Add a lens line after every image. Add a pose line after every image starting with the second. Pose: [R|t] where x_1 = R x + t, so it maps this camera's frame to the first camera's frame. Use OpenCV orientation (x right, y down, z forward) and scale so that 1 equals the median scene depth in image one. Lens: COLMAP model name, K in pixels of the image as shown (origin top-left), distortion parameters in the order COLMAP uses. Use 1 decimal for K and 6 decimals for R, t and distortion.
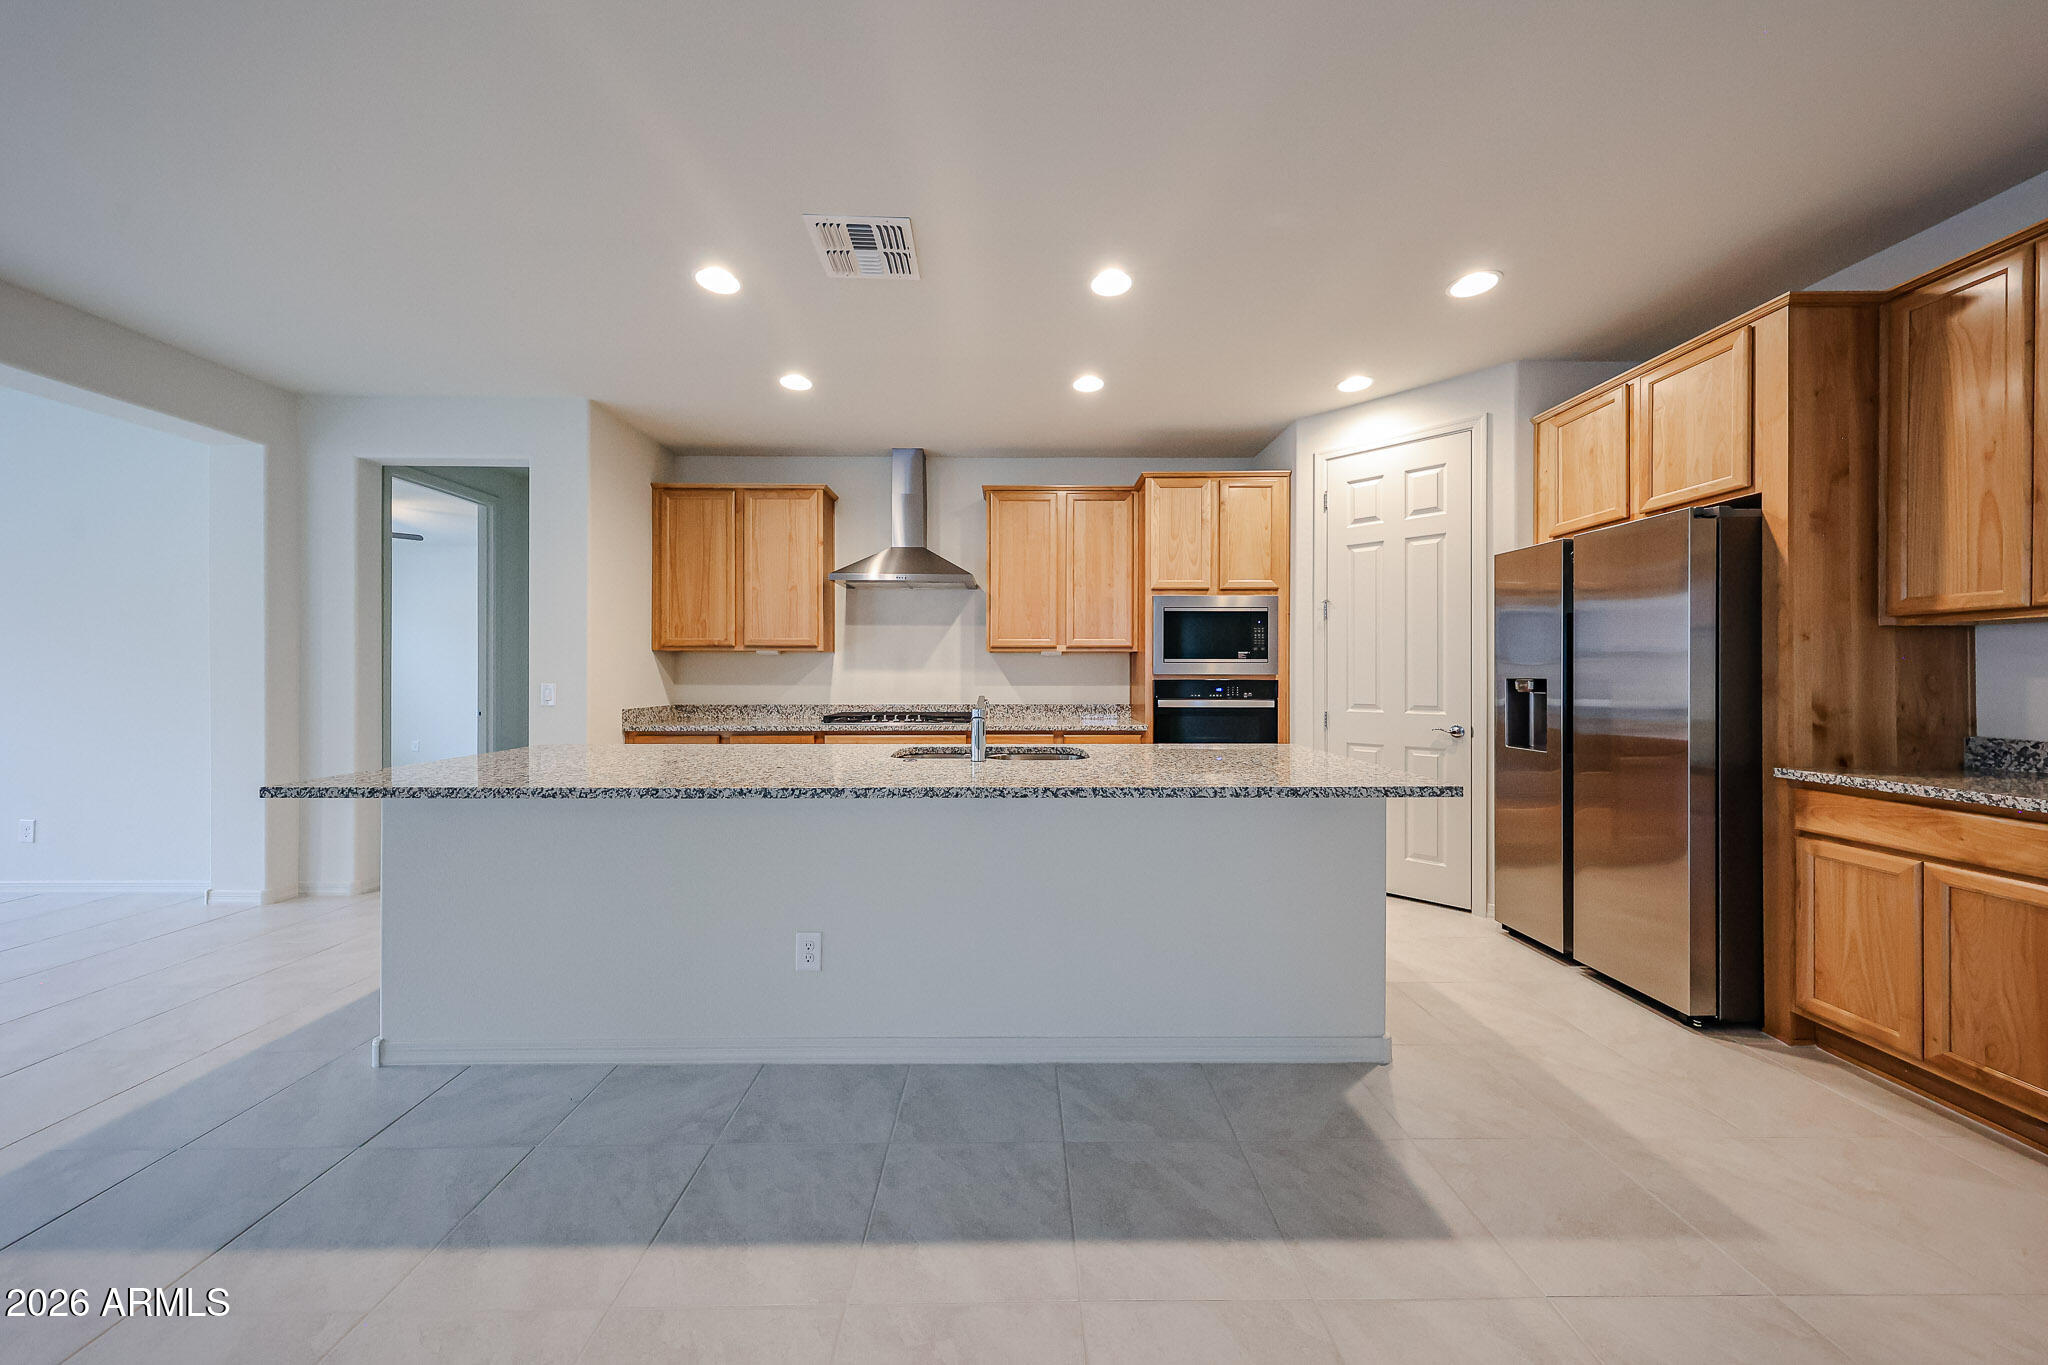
lens RADIAL K [[703.5, 0, 1026.8], [0, 703.5, 677.9], [0, 0, 1]] dist [0.022972, 0.000144]
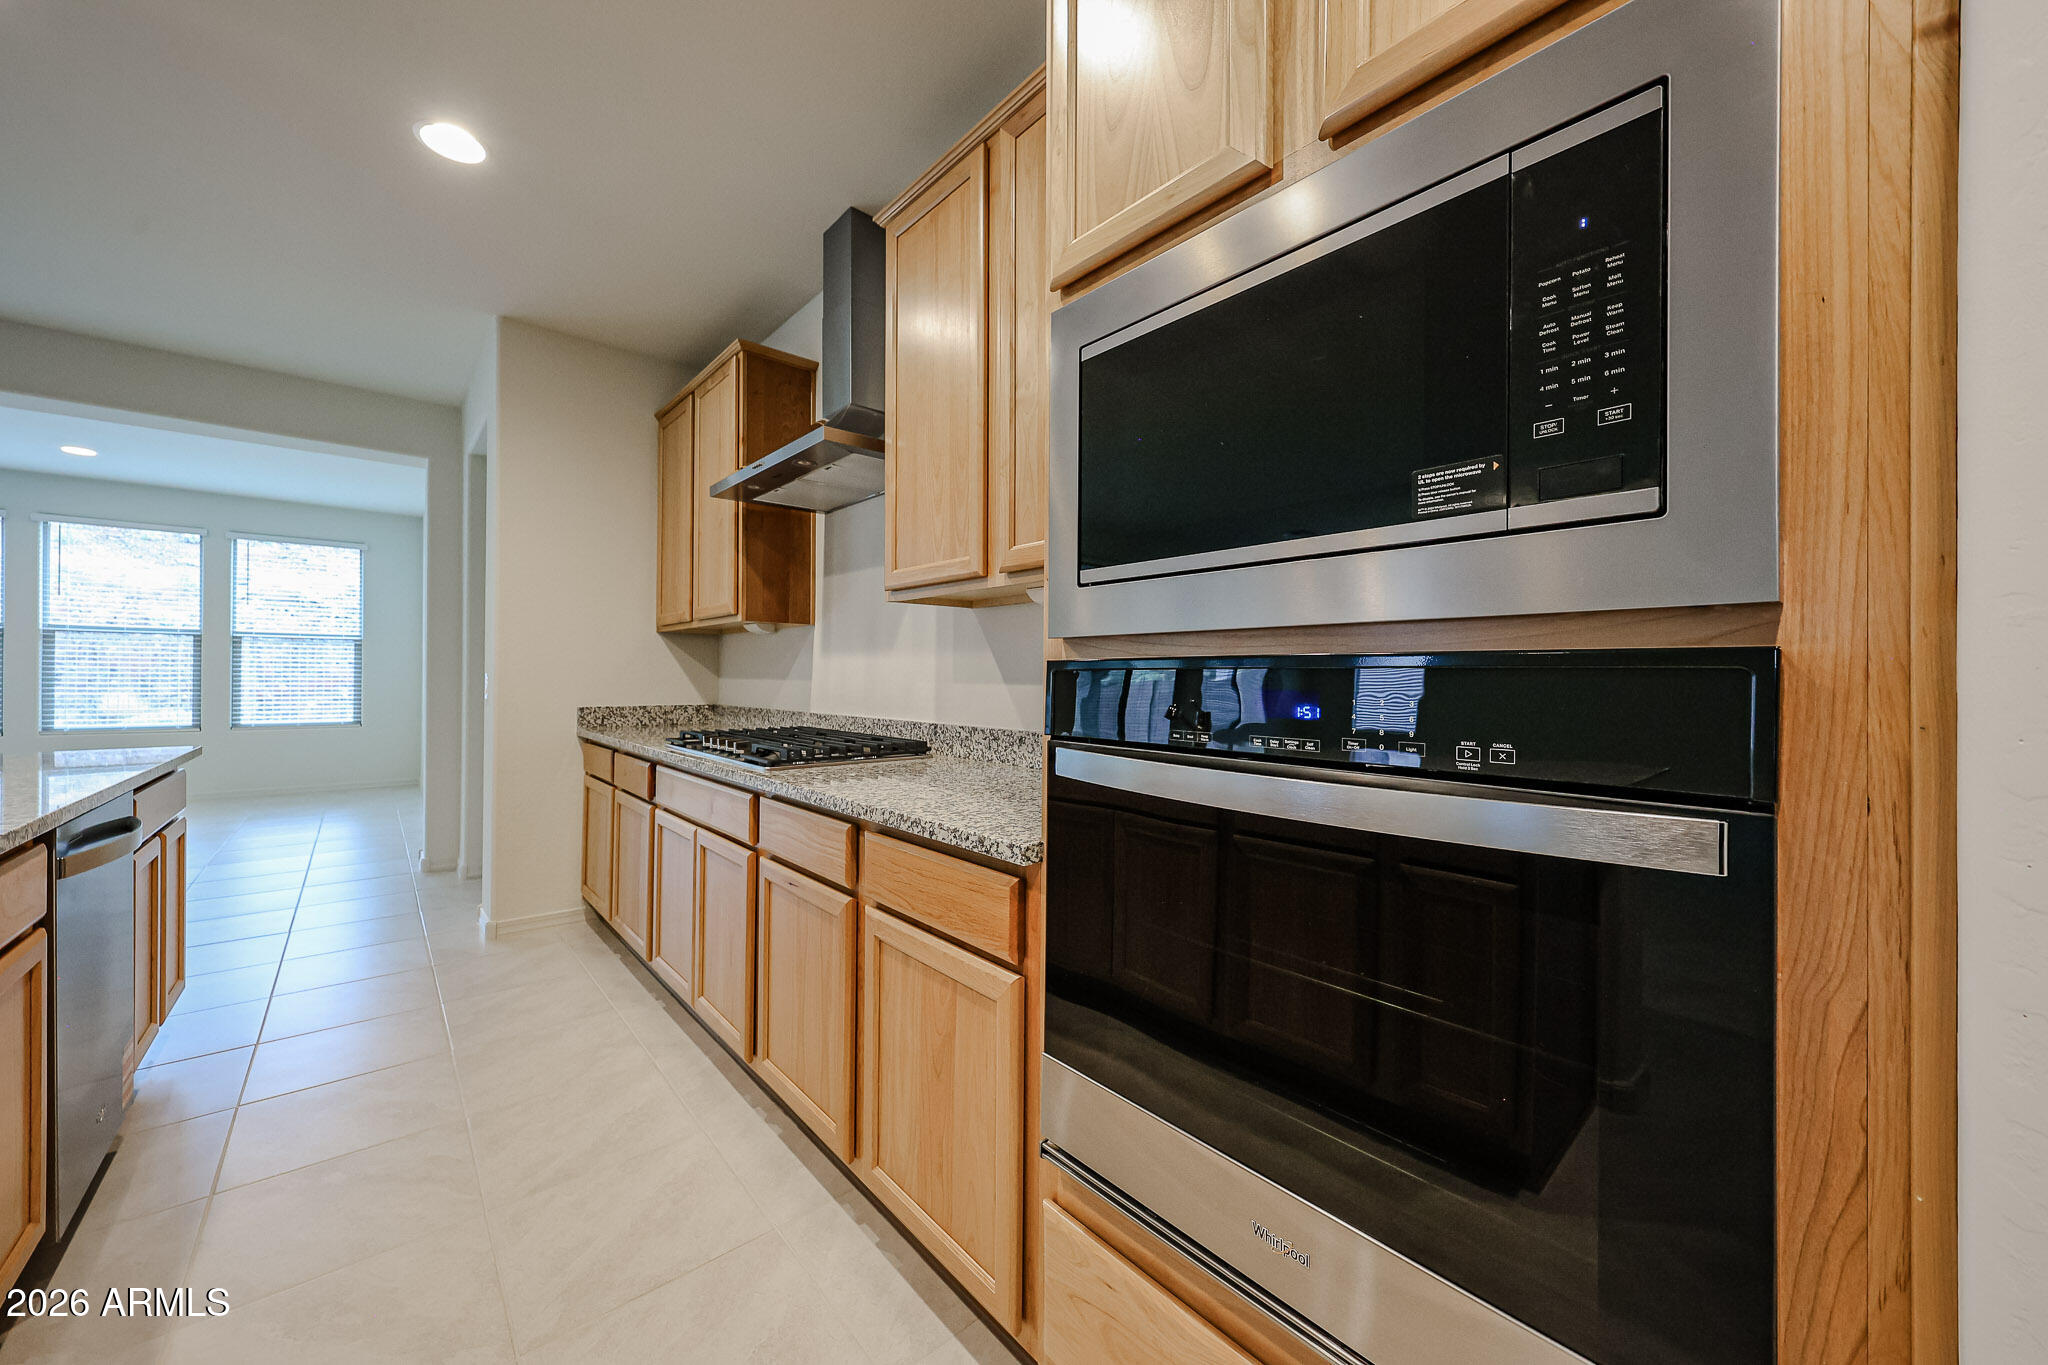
lens RADIAL K [[745.7, 0, 1039.2], [0, 745.7, 678.8], [0, 0, 1]] dist [0.000304, -0.000868]
pose [[0.673164, 0.006297, -0.739466, 0.365073], [-0.011613, 0.999930, -0.002057, 0.009327], [0.739402, 0.009972, 0.673190, 0.826463]]
